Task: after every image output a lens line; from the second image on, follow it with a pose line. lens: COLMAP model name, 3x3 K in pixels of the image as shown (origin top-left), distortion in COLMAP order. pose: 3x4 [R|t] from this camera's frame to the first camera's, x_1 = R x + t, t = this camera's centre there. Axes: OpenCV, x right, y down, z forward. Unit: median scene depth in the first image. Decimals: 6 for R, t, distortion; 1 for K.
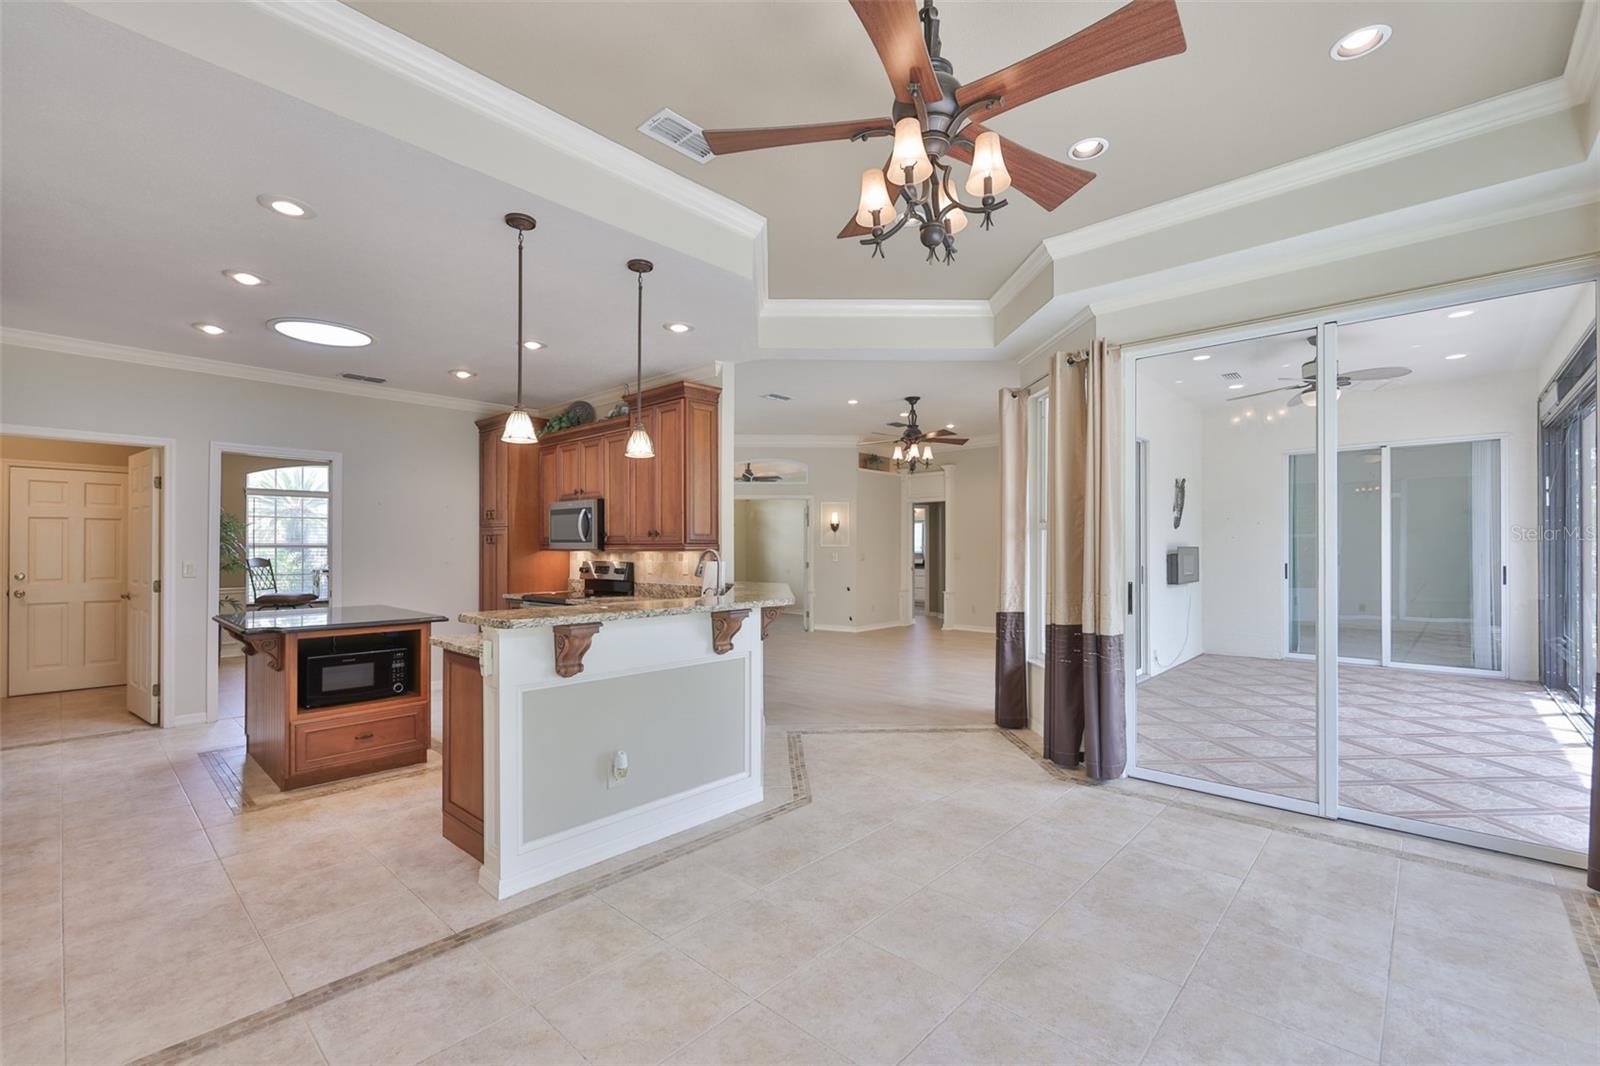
lens RADIAL K [[696.1, 0, 795.1], [0, 696.1, 536.1], [0, 0, 1]] dist [-0.004107, 0.000381]
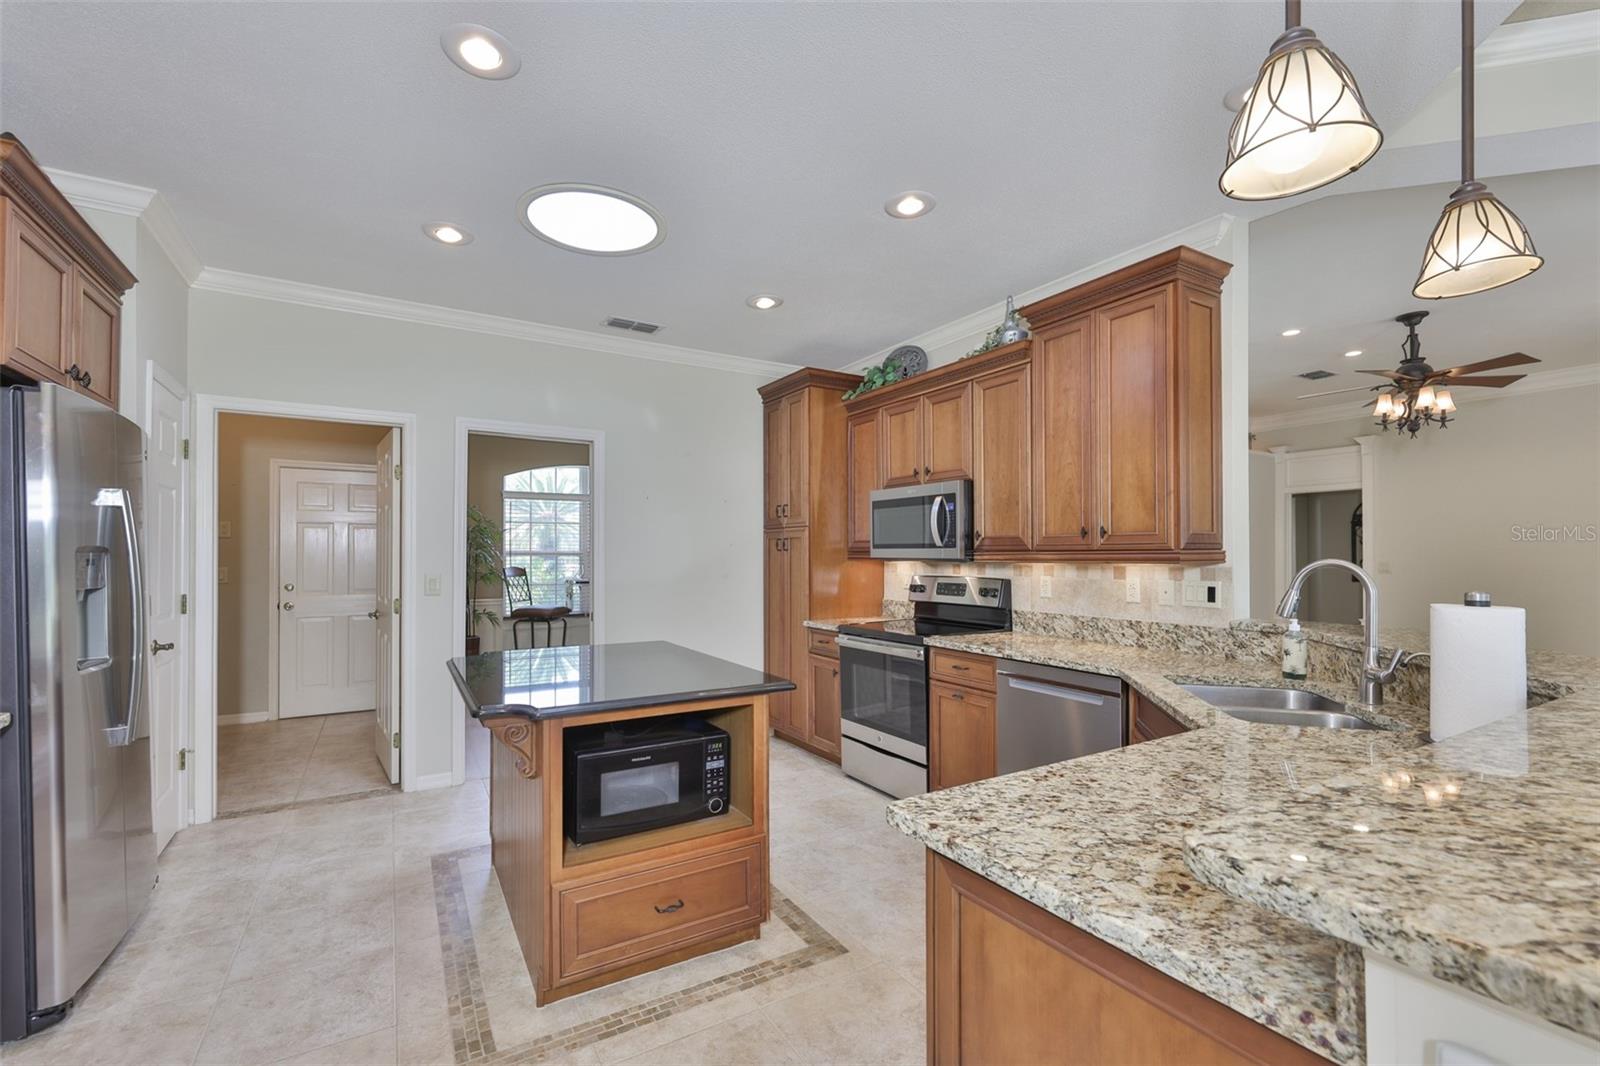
lens RADIAL K [[696.1, 0, 797.5], [0, 696.1, 541.4], [0, 0, 1]] dist [-0.004107, 0.000381]
pose [[0.961897, -0.004813, -0.273370, -0.219720], [0.003780, 0.999984, -0.004304, 0.004350], [0.273387, 0.003107, 0.961899, 0.296217]]
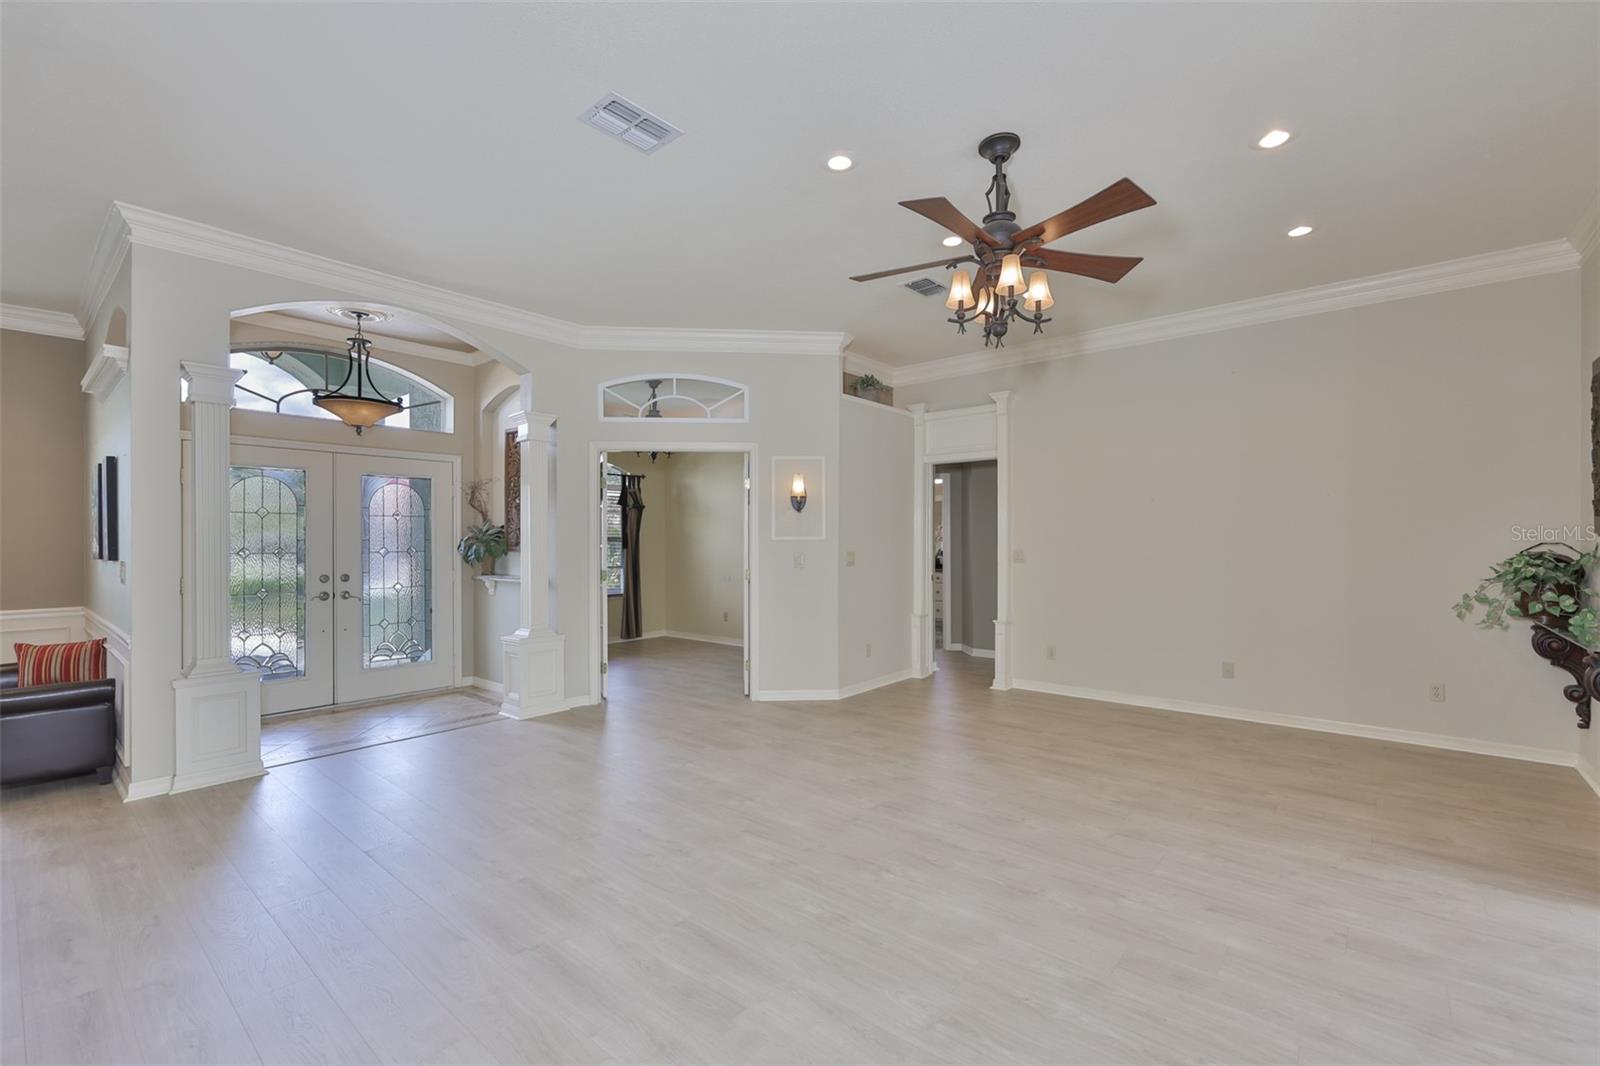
lens RADIAL K [[696.1, 0, 811.2], [0, 696.1, 535.7], [0, 0, 1]] dist [-0.004107, 0.000381]
pose [[0.998039, 0.002477, 0.062540, 0.052363], [-0.003274, 0.999915, 0.012650, 0.009270], [-0.062503, -0.012830, 0.997962, 0.730430]]
